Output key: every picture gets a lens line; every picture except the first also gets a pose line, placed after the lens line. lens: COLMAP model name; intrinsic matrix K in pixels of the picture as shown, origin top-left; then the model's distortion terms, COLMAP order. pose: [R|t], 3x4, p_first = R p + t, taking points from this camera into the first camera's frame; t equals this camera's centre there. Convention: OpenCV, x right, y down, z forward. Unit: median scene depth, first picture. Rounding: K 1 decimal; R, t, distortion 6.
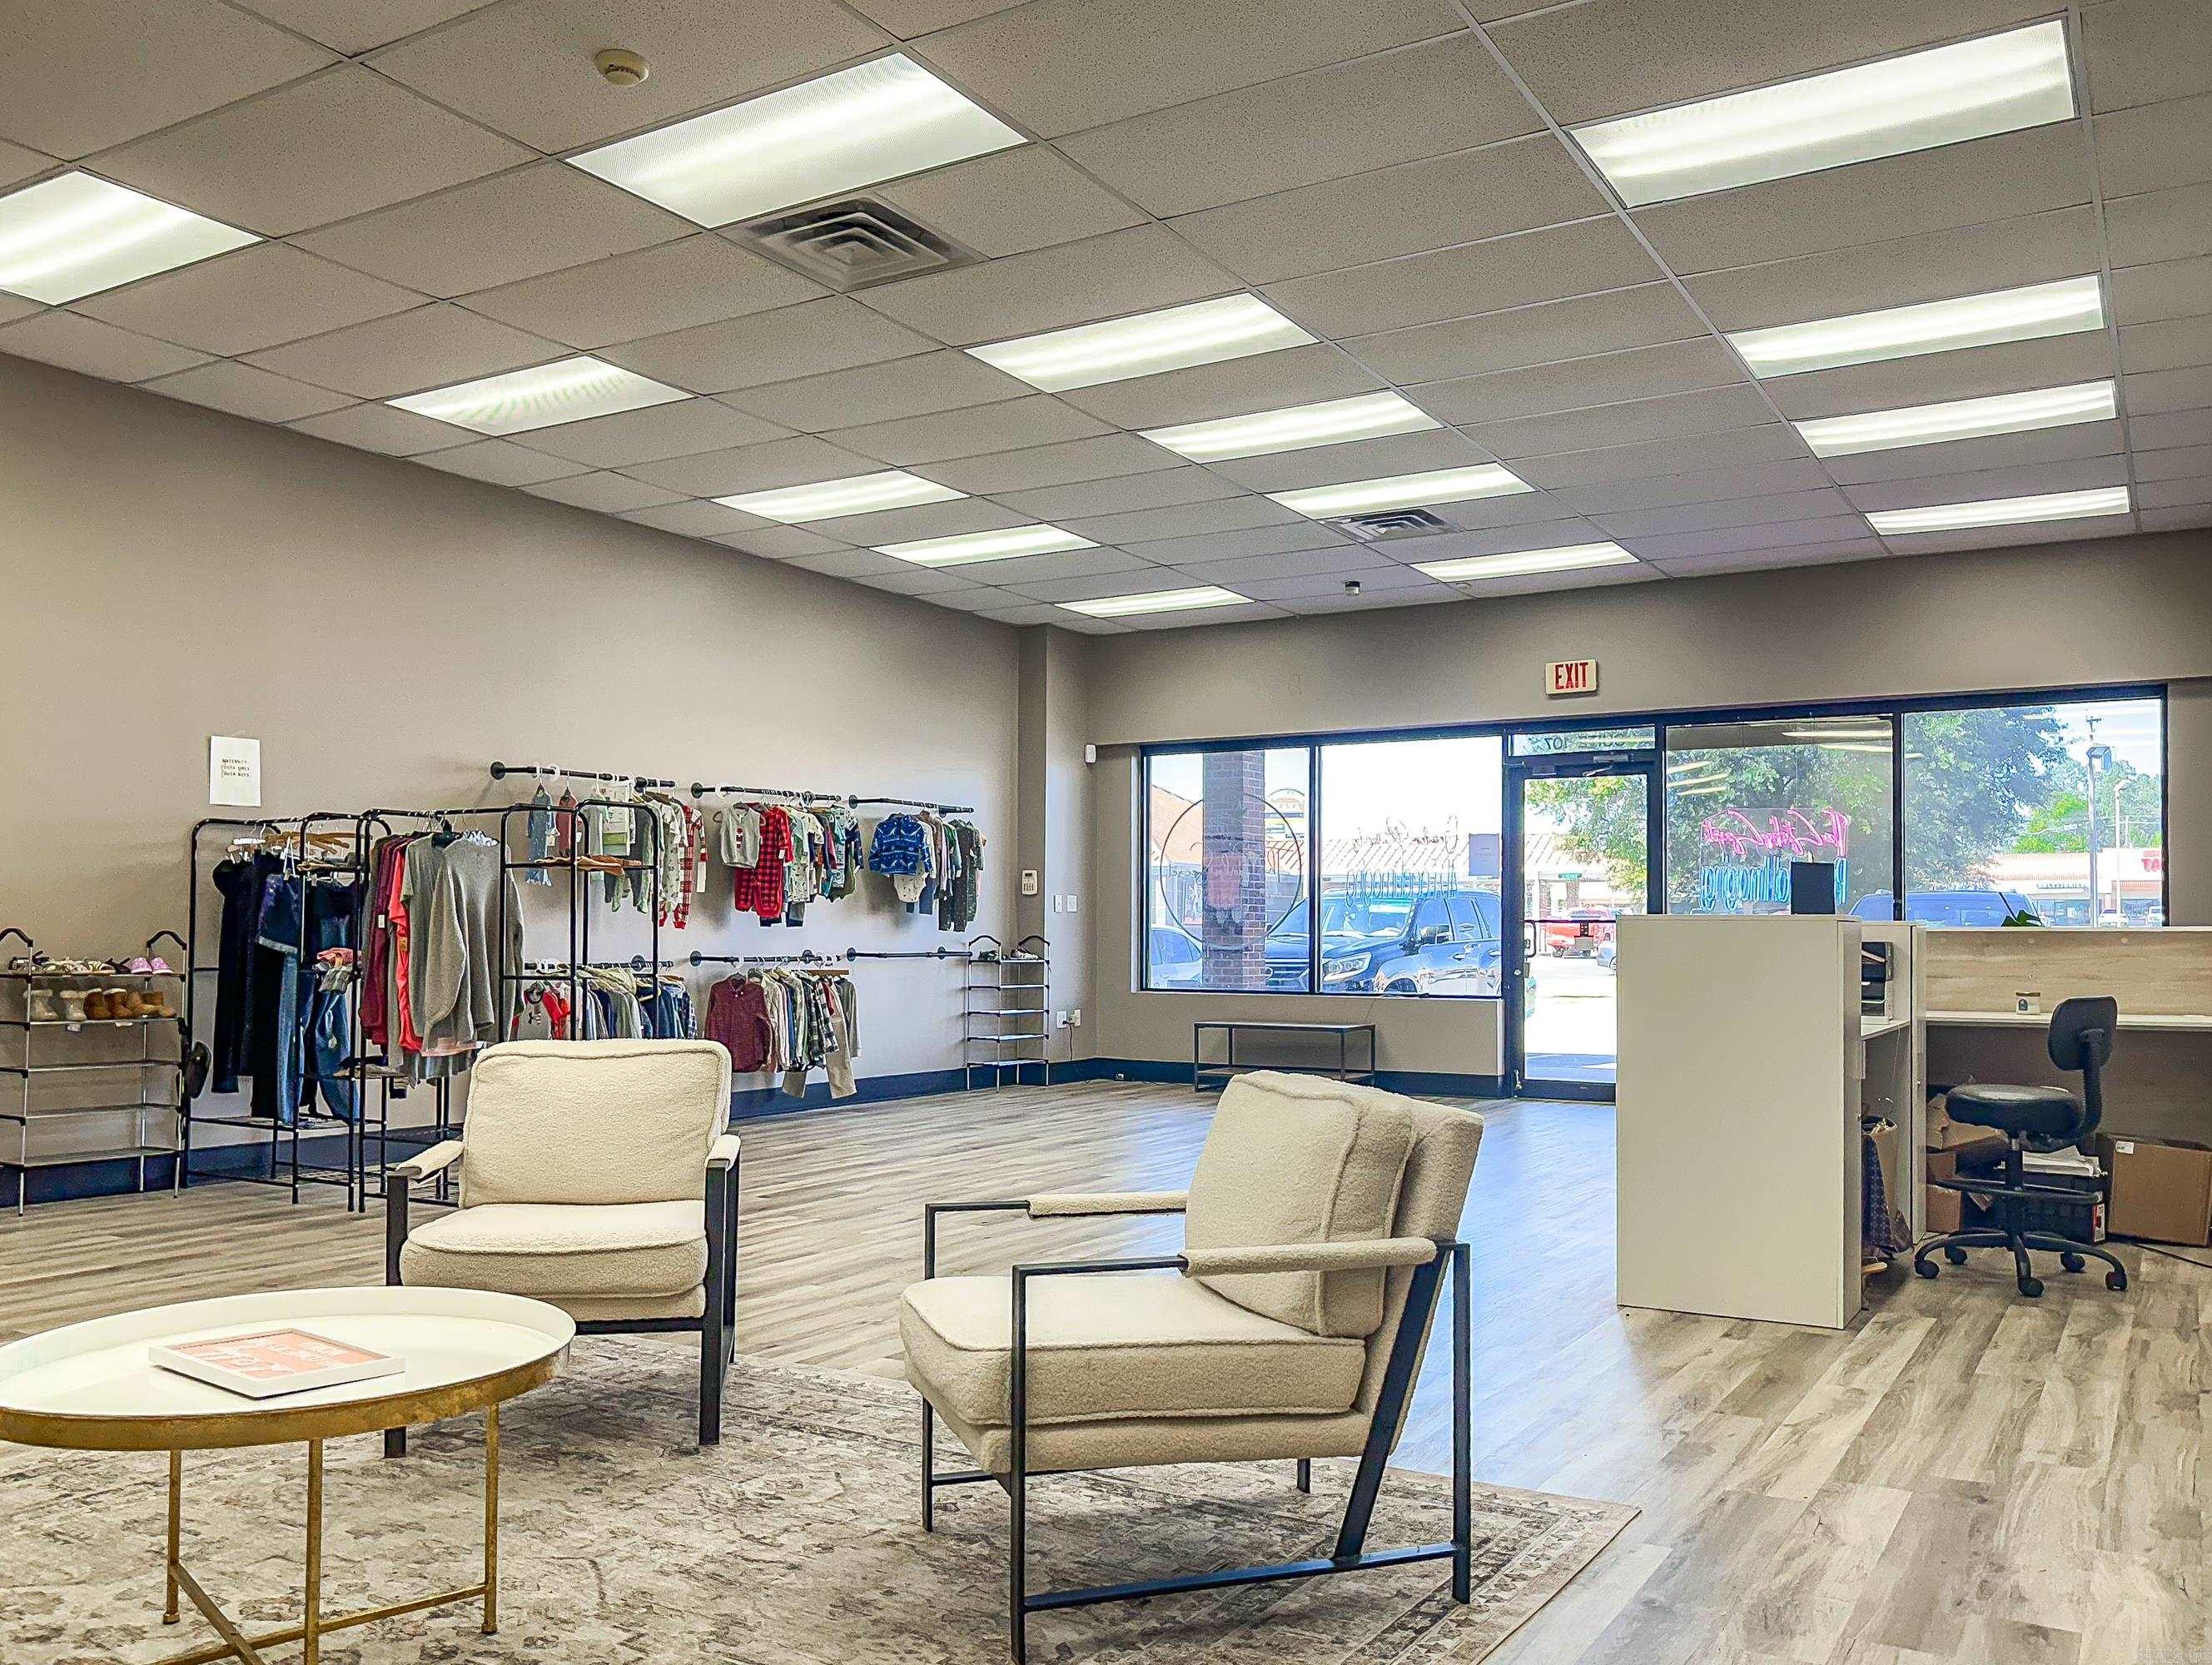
lens RADIAL K [[1700.9, 0, 1109.1], [0, 1700.9, 915.2], [0, 0, 1]] dist [0.015819, -0.001041]
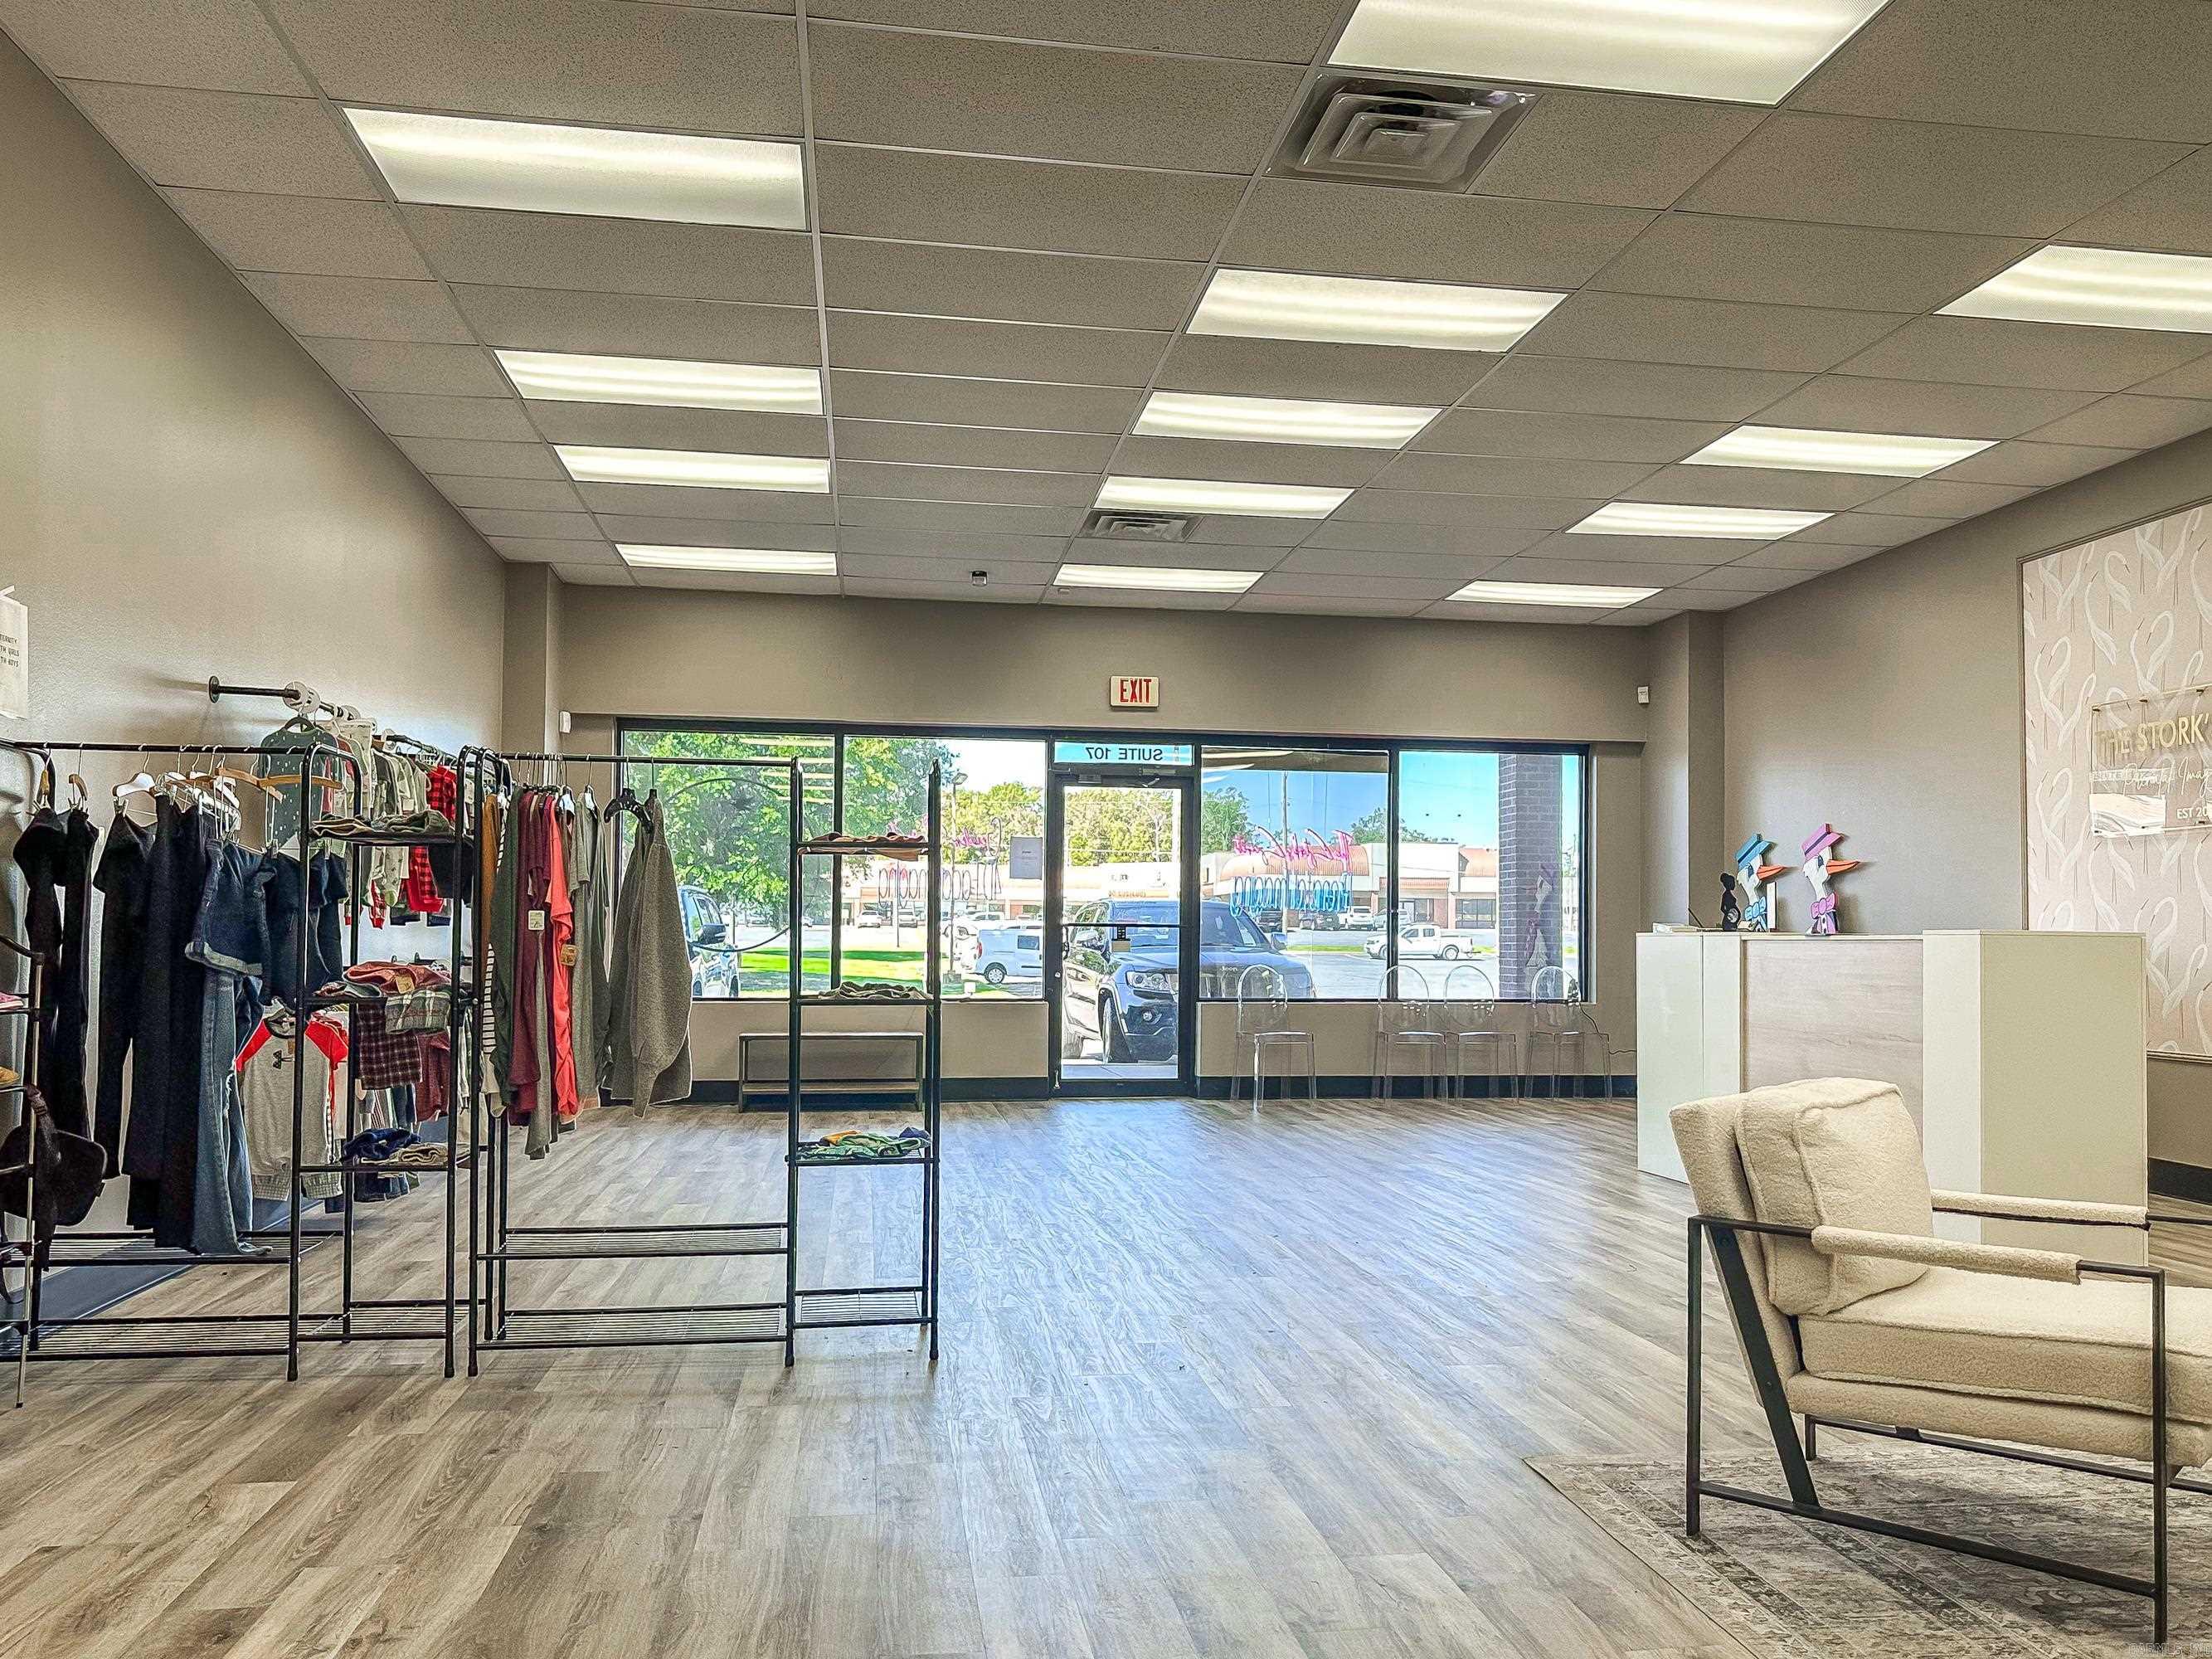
lens RADIAL K [[1660.6, 0, 1108.4], [0, 1660.6, 932.9], [0, 0, 1]] dist [0.006707, 0.008051]
pose [[0.757904, 0.000940, 0.652366, -0.446143], [-0.008044, 0.999936, 0.007904, 0.001124], [-0.652317, -0.011238, 0.757863, 0.253595]]
